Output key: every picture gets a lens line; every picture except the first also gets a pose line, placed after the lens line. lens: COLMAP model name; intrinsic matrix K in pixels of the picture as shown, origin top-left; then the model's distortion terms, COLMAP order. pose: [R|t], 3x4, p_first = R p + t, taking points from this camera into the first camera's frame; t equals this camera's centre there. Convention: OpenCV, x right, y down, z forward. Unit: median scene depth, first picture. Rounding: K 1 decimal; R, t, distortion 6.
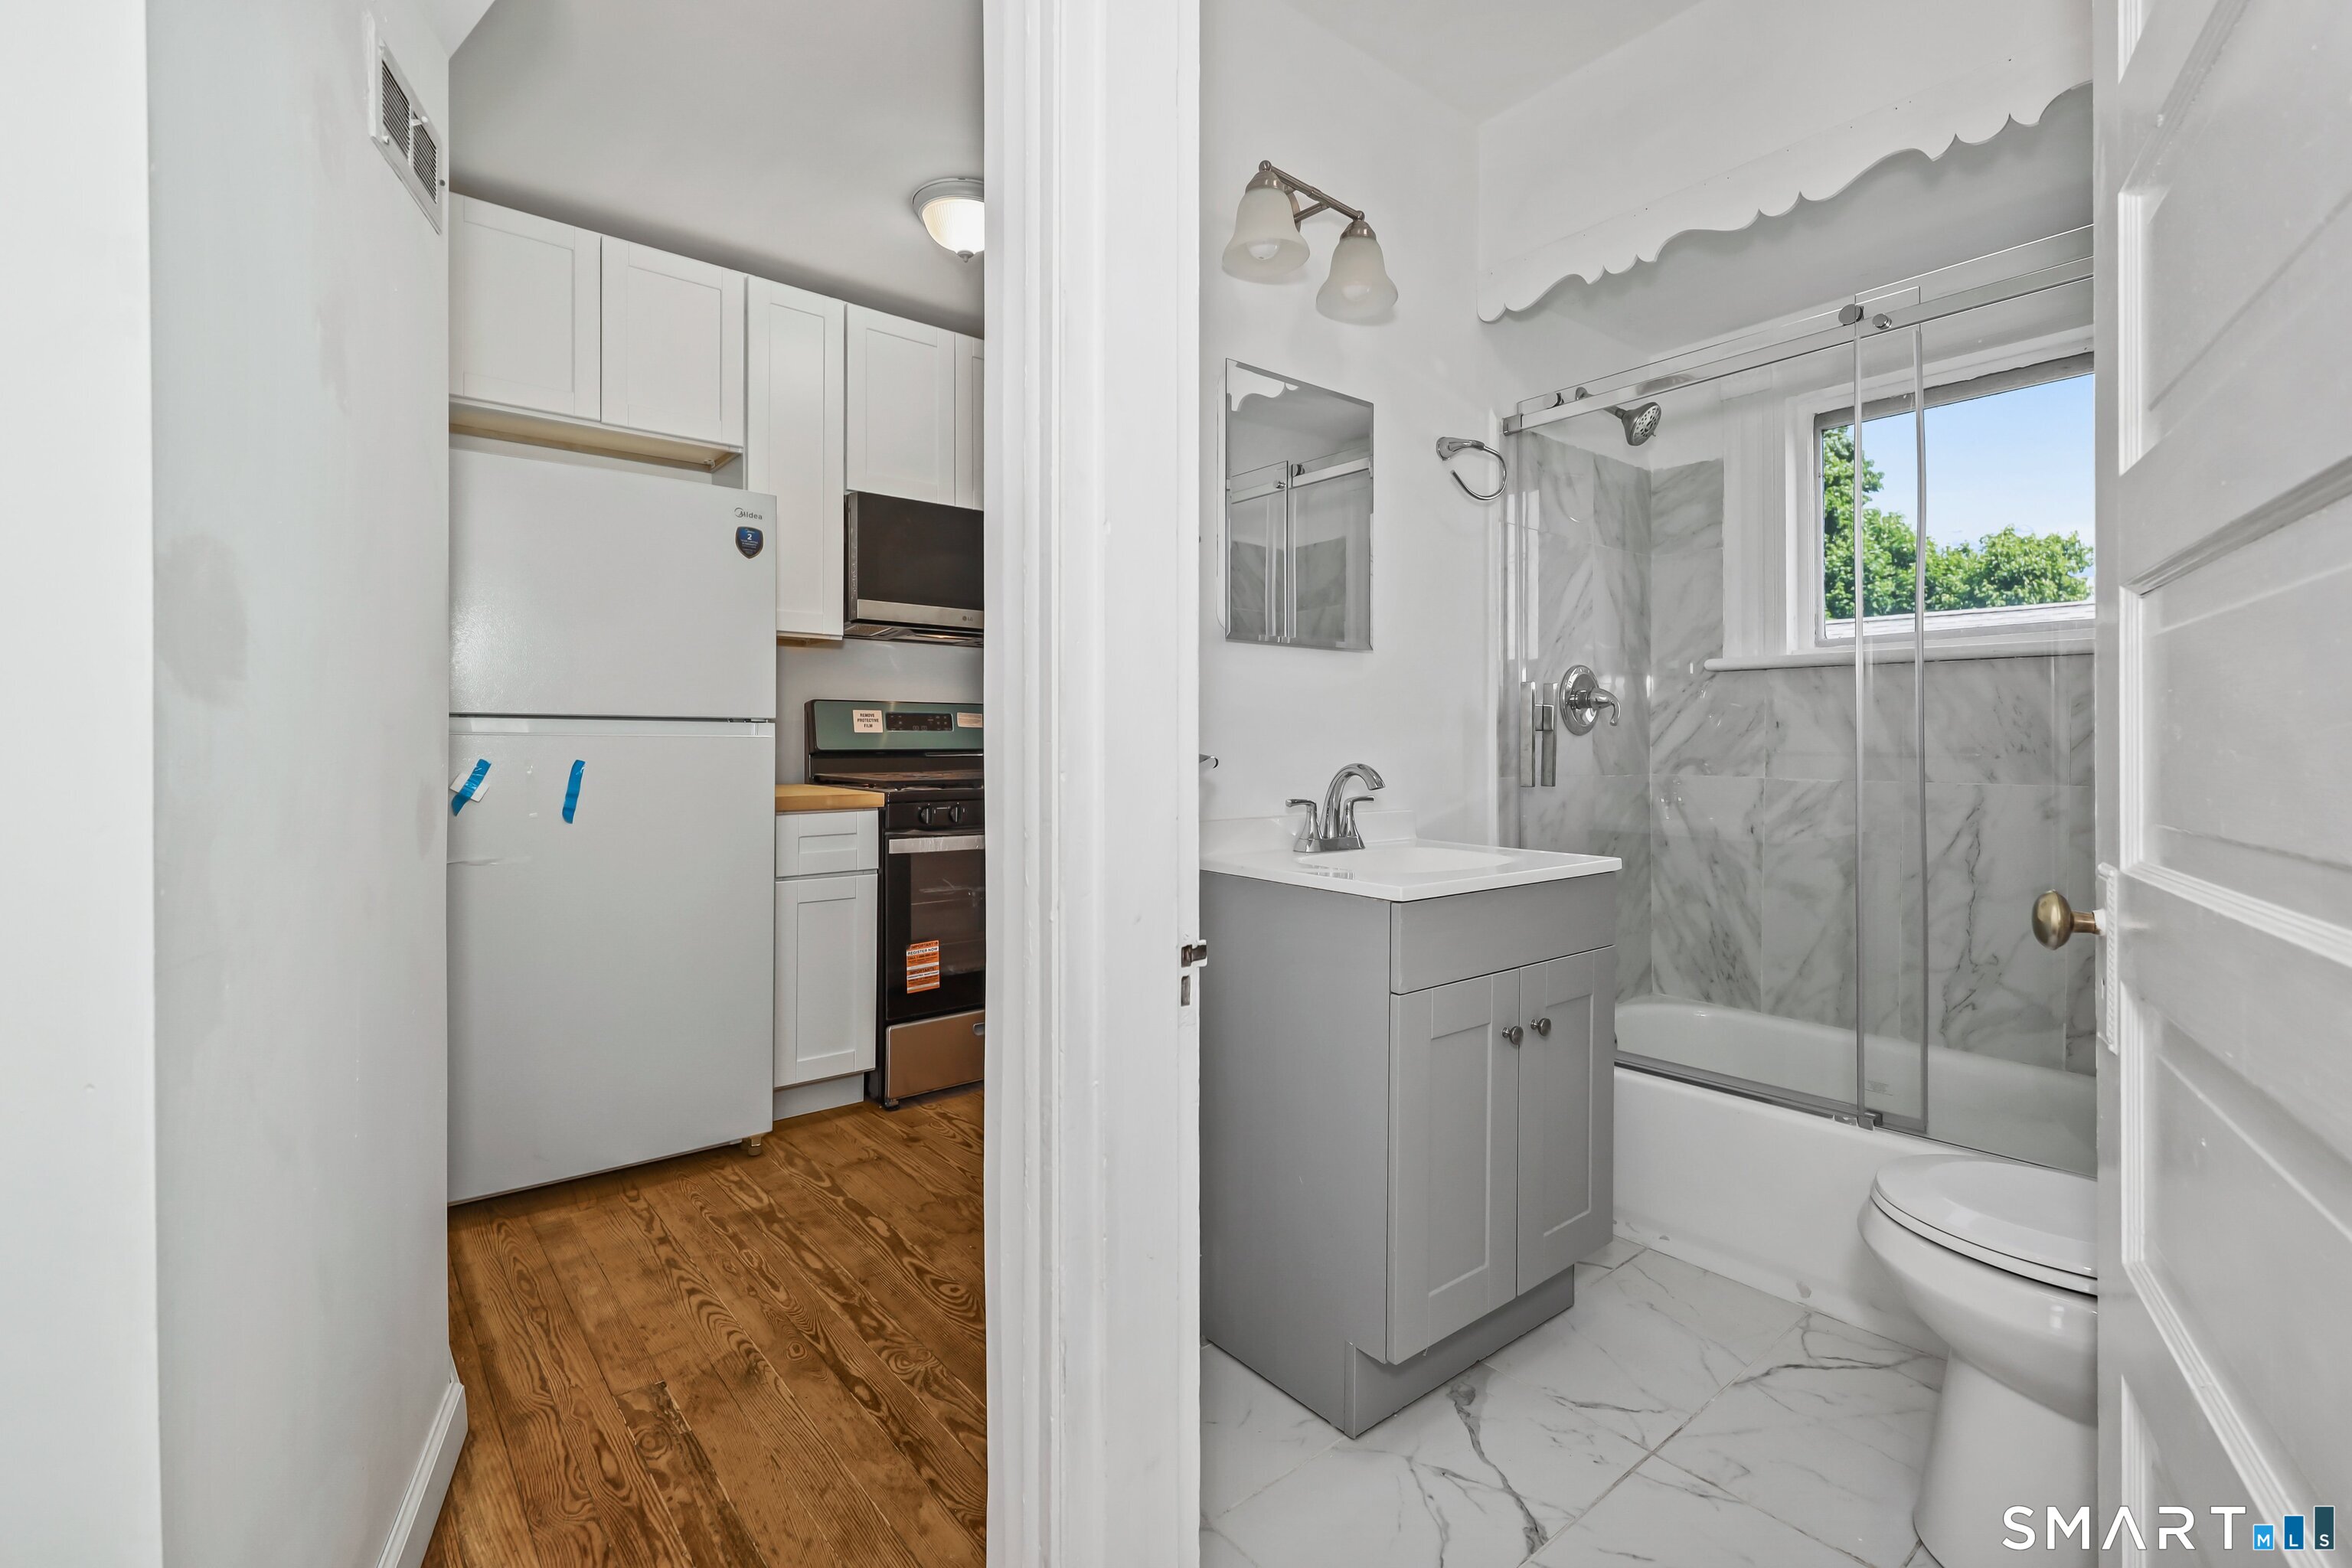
lens RADIAL K [[1060.2, 0, 1176.0], [0, 1060.2, 784.0], [0, 0, 1]] dist [0.011101, -0.000108]
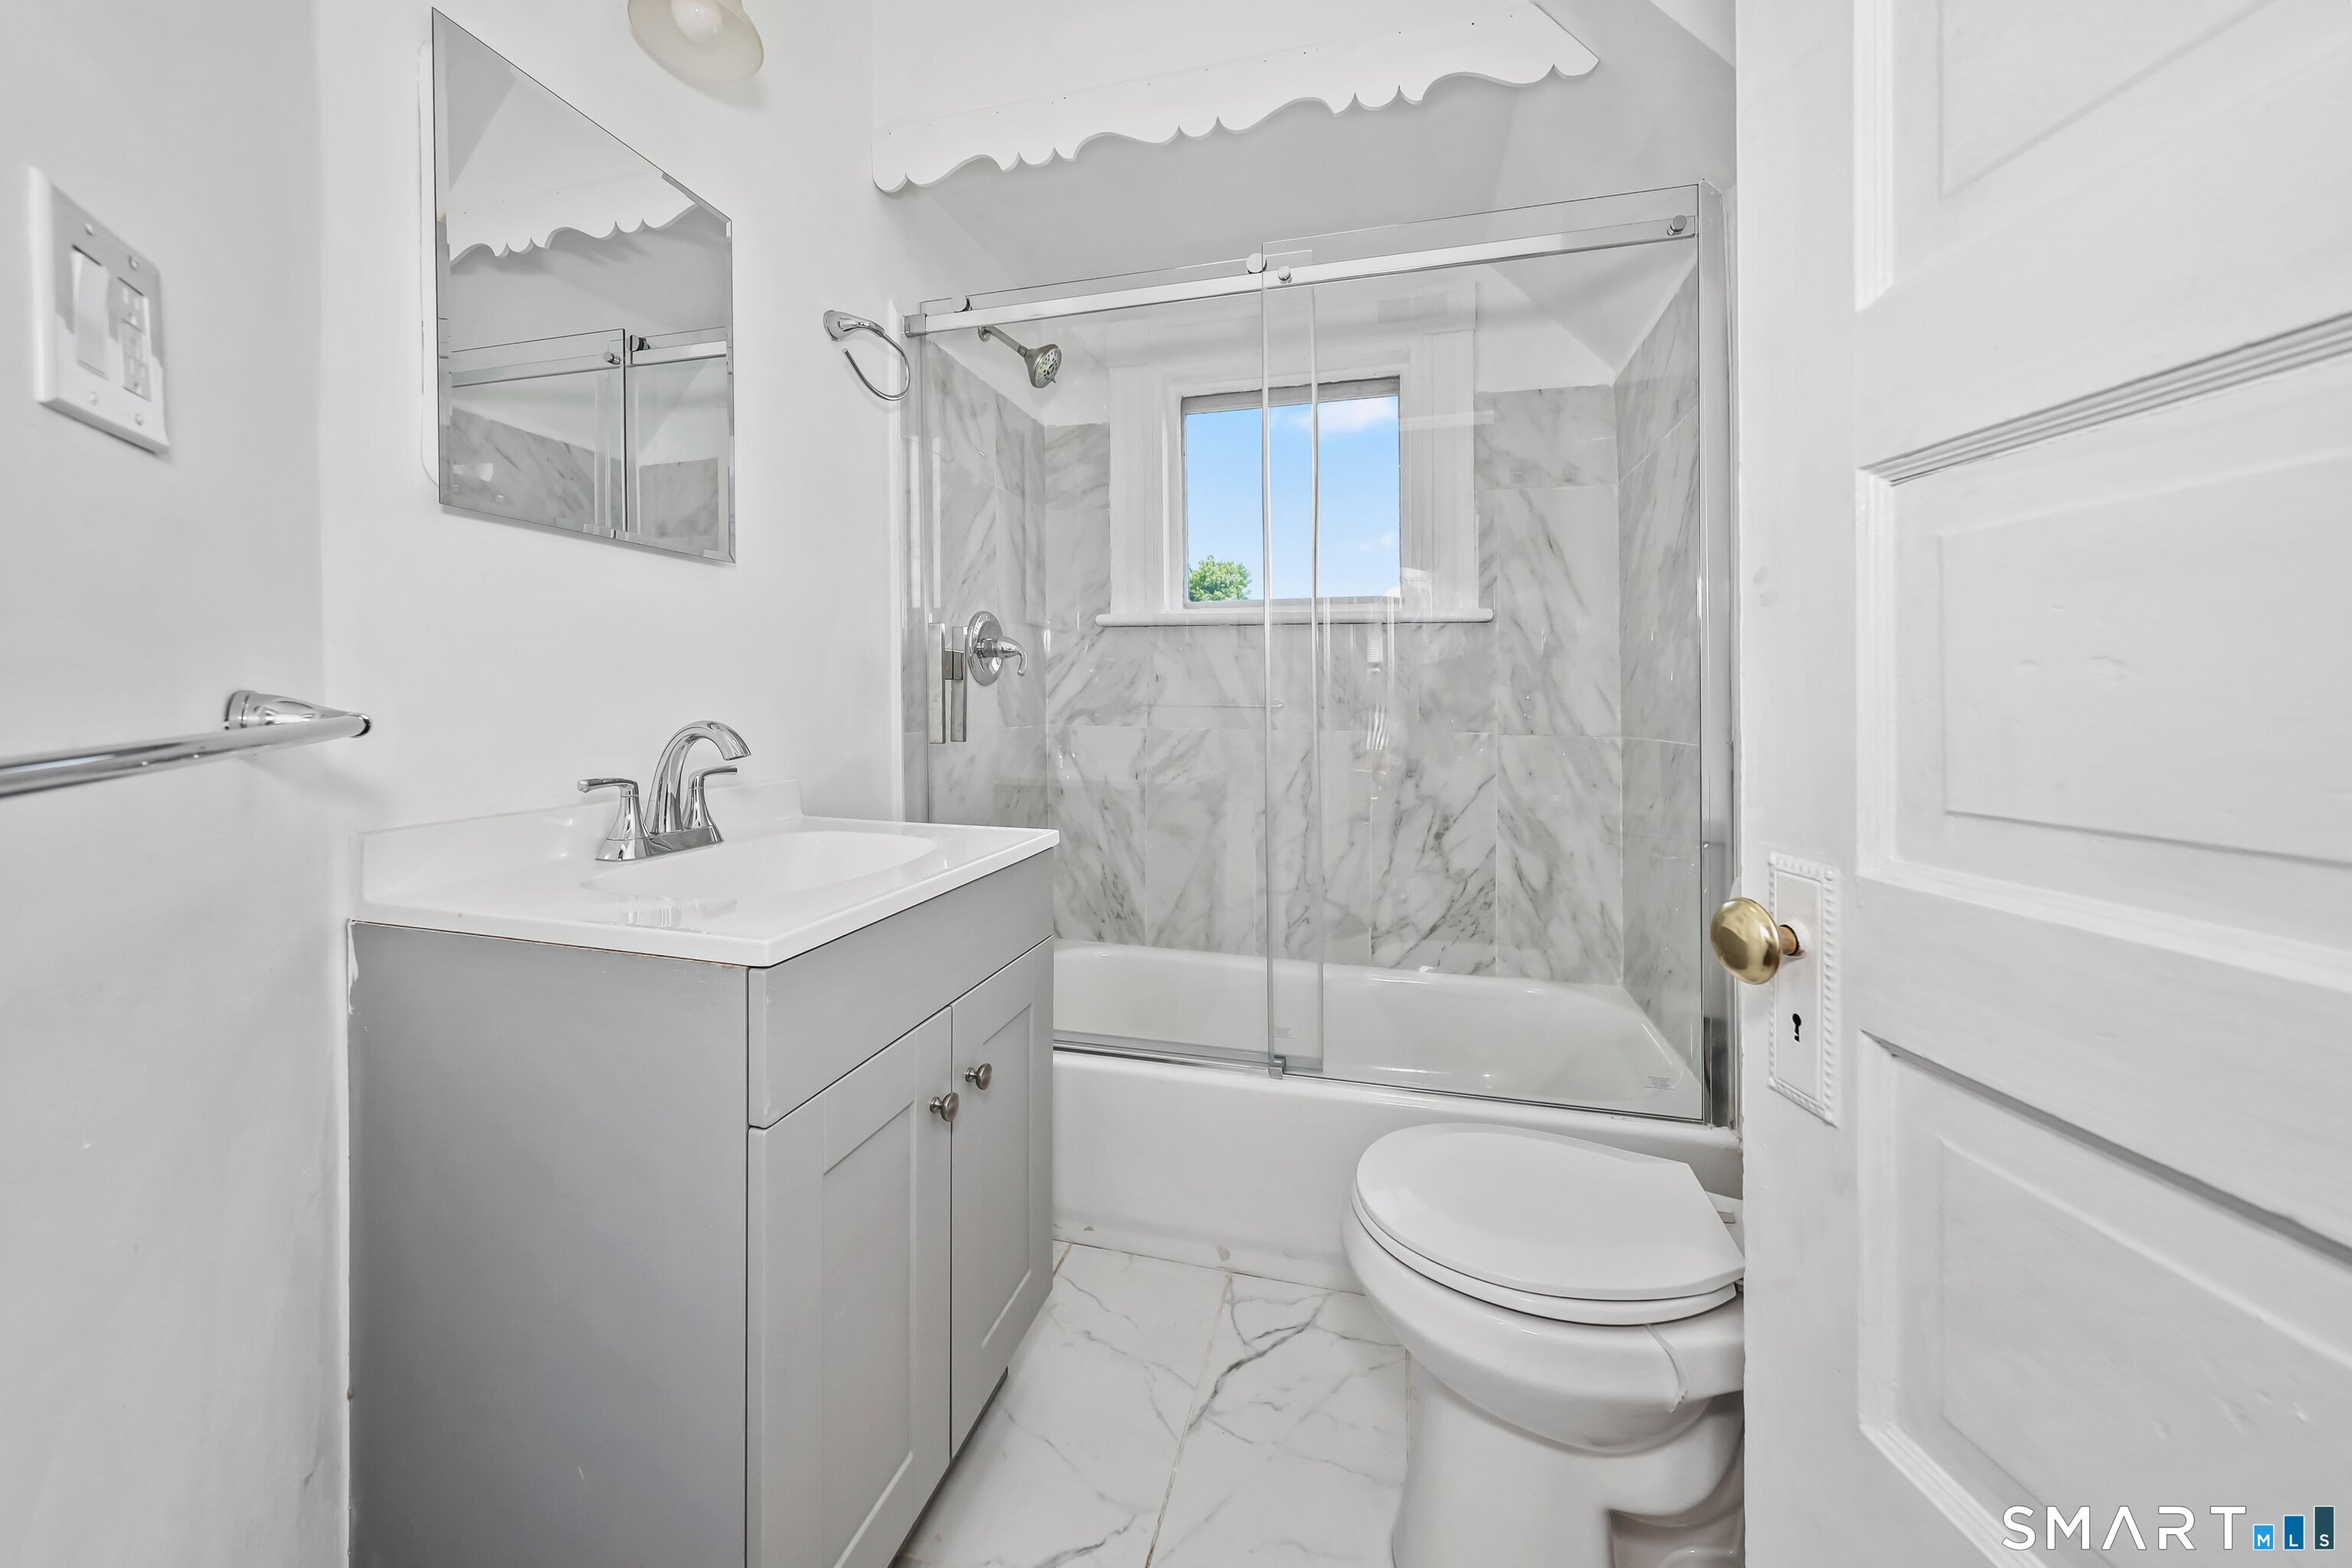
lens RADIAL K [[861.1, 0, 1164.0], [0, 861.1, 713.2], [0, 0, 1]] dist [0.001883, 0.000083]
pose [[0.818025, -0.006247, 0.575149, 0.072549], [0.015825, 0.999807, -0.011648, -0.010409], [-0.574966, 0.018630, 0.817966, 0.296960]]
